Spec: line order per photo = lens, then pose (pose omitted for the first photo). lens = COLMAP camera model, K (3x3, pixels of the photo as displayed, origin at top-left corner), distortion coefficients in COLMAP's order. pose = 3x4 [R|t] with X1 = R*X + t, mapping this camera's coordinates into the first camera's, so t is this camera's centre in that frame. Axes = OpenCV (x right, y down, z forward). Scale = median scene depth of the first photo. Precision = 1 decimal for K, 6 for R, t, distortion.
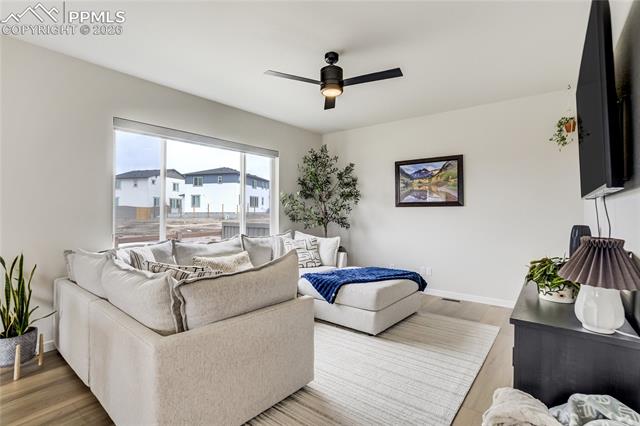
lens RADIAL K [[302.5, 0, 324.3], [0, 302.5, 217.1], [0, 0, 1]] dist [-0.053803, 0.020034]
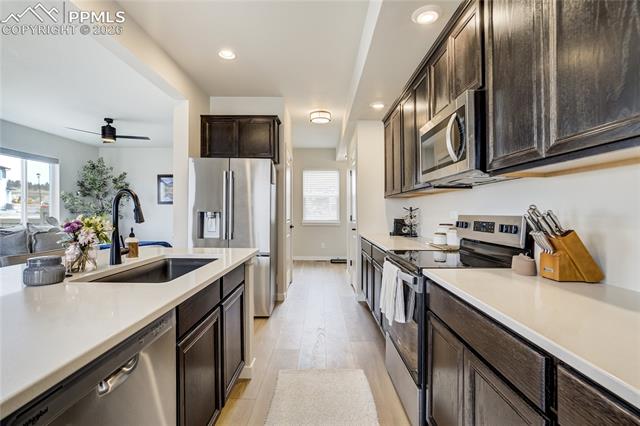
lens RADIAL K [[302.5, 0, 324.3], [0, 302.5, 217.1], [0, 0, 1]] dist [-0.053803, 0.020034]
pose [[0.788902, -0.008375, 0.614462, -0.025986], [0.005604, 0.999964, 0.006435, 0.026595], [-0.614493, -0.001634, 0.788920, -0.683193]]
